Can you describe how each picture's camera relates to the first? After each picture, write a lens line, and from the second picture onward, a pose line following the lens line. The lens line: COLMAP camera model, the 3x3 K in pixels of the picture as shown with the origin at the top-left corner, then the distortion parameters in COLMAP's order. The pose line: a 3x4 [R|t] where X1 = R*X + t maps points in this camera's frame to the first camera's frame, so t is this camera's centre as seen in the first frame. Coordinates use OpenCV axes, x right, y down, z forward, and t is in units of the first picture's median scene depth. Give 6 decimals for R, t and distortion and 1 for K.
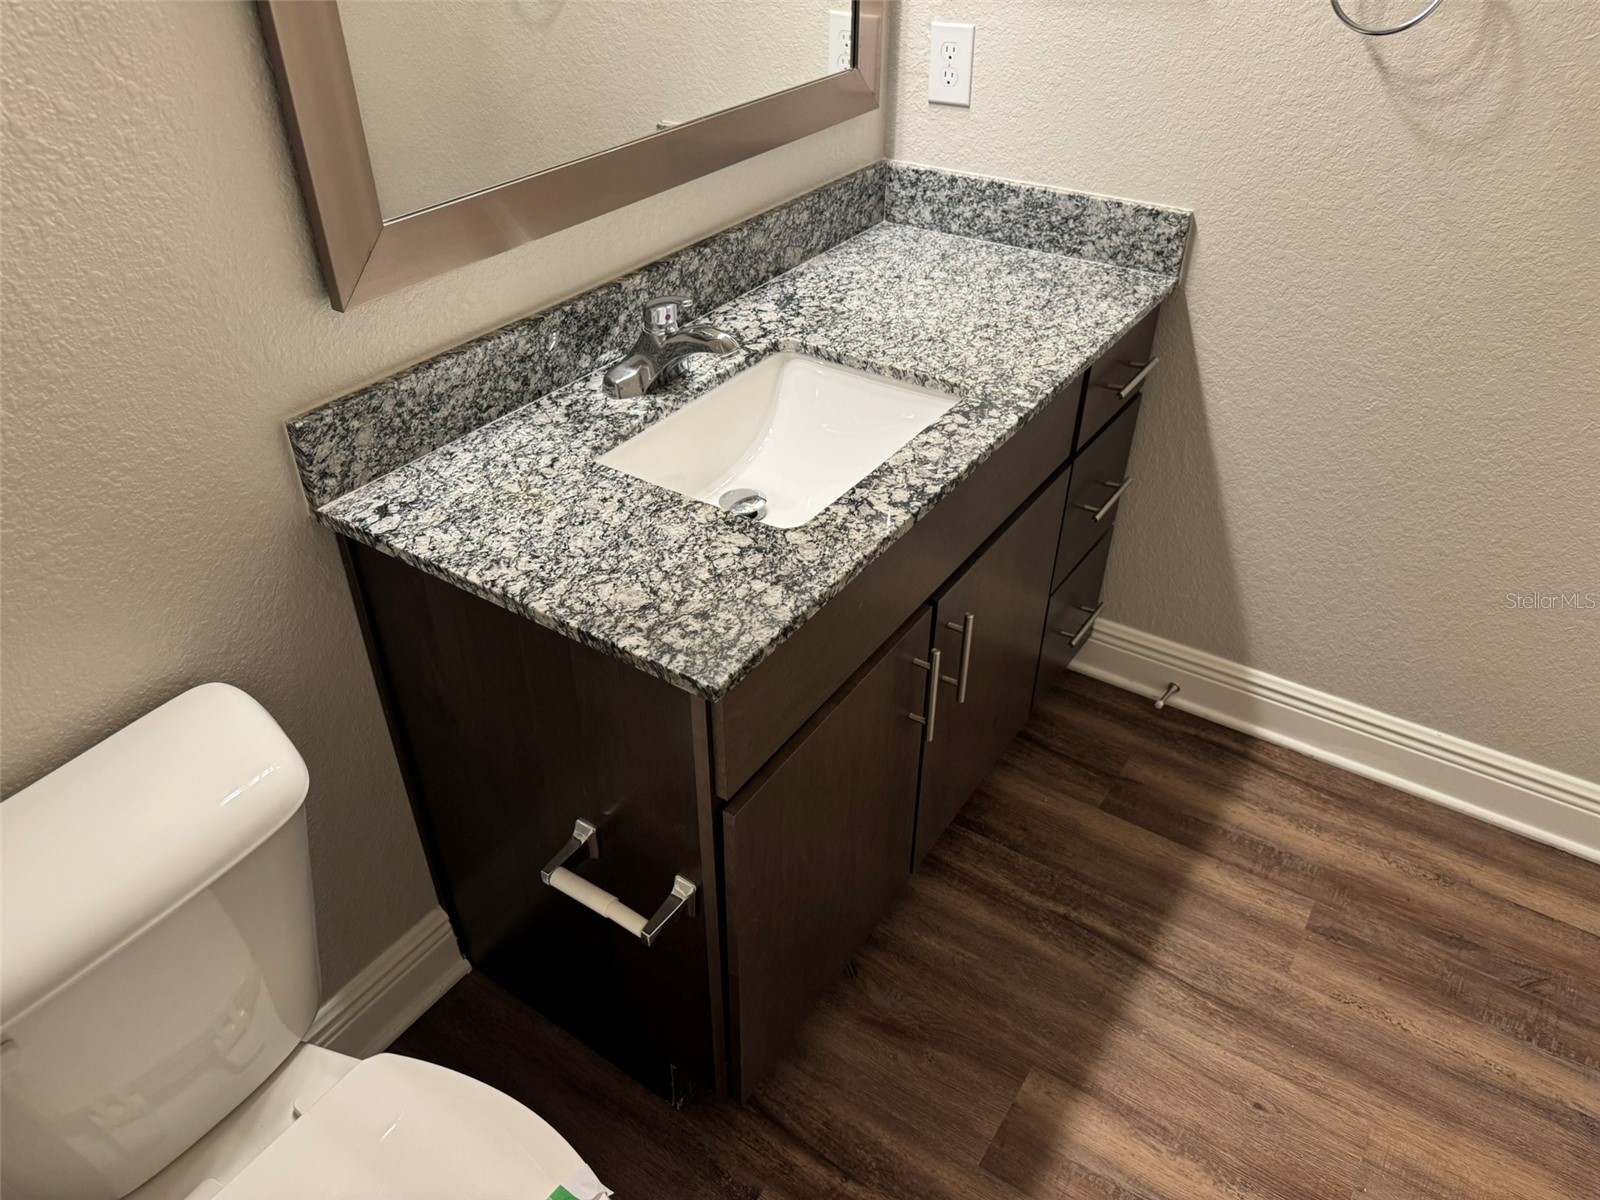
lens RADIAL K [[1146.2, 0, 815.1], [0, 1146.2, 612.9], [0, 0, 1]] dist [0.005603, -0.020470]
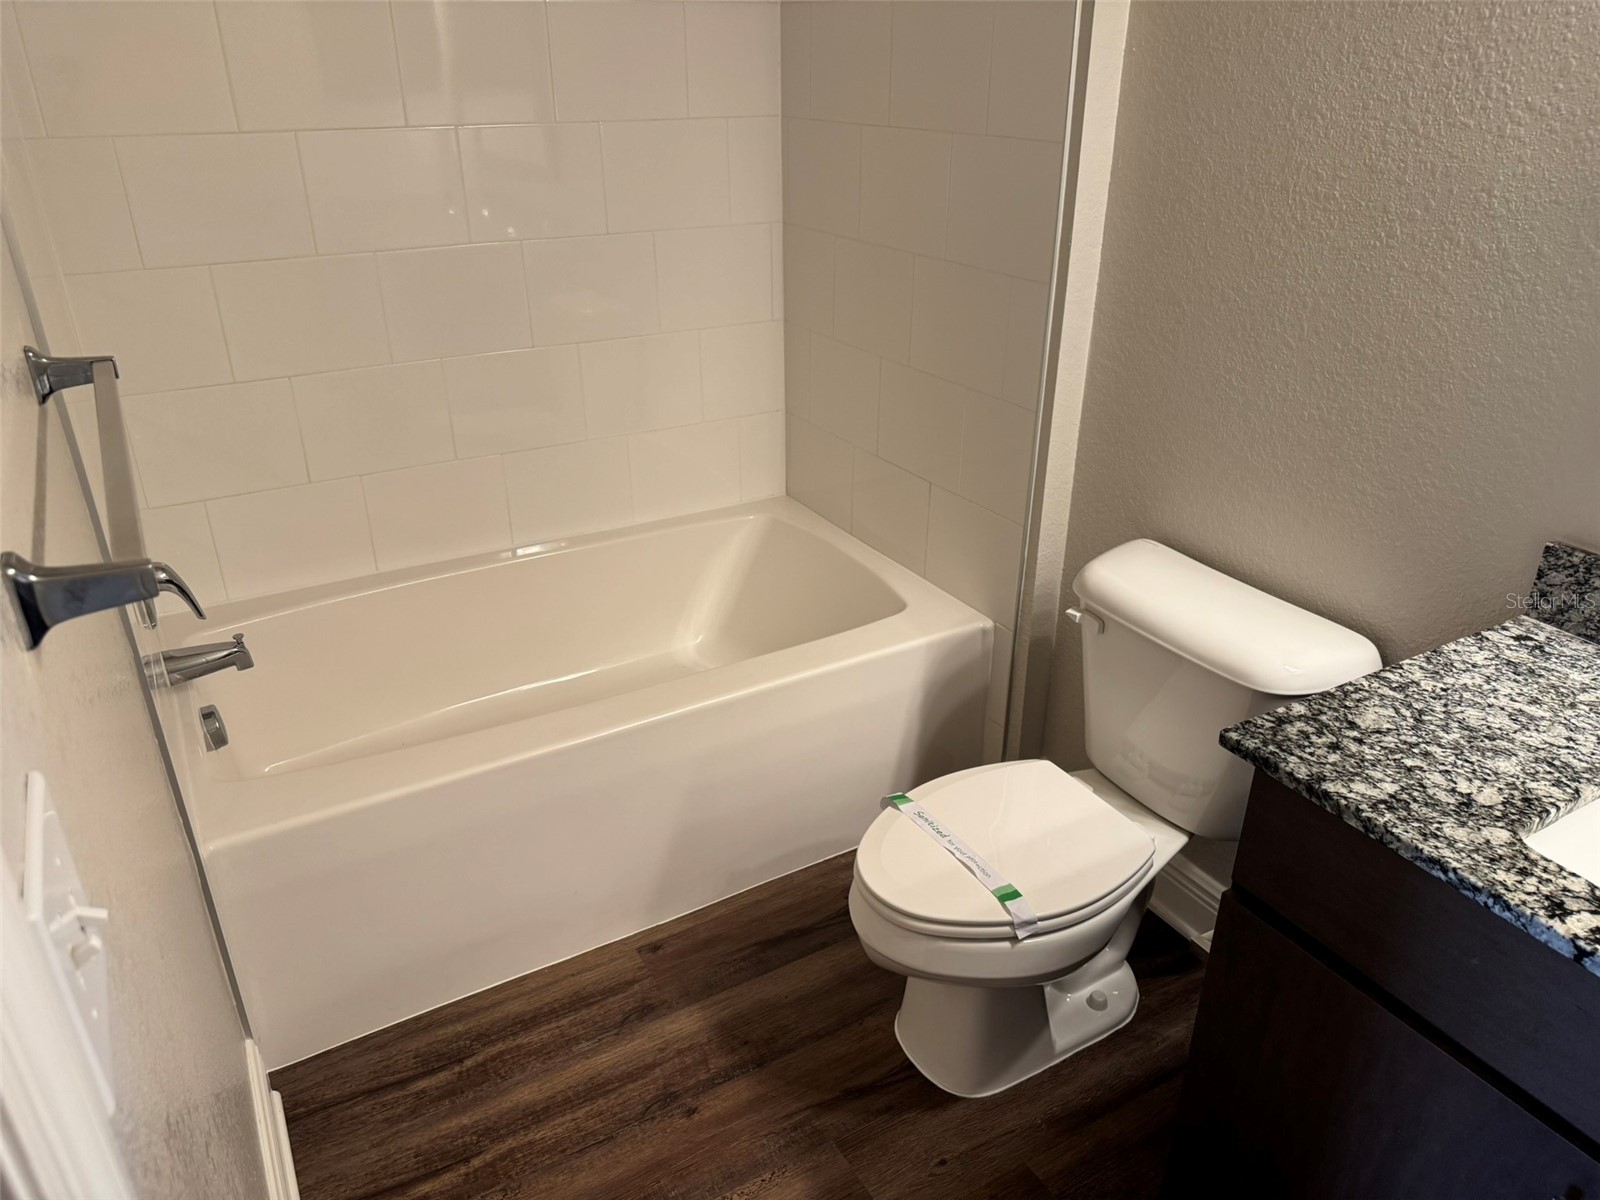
lens RADIAL K [[1146.2, 0, 809.7], [0, 1146.2, 596.1], [0, 0, 1]] dist [0.005603, -0.020470]
pose [[-0.454822, 0.364757, -0.812459, 0.838814], [-0.535664, 0.616767, 0.576769, -0.390826], [0.711478, 0.697532, -0.085132, 0.586743]]
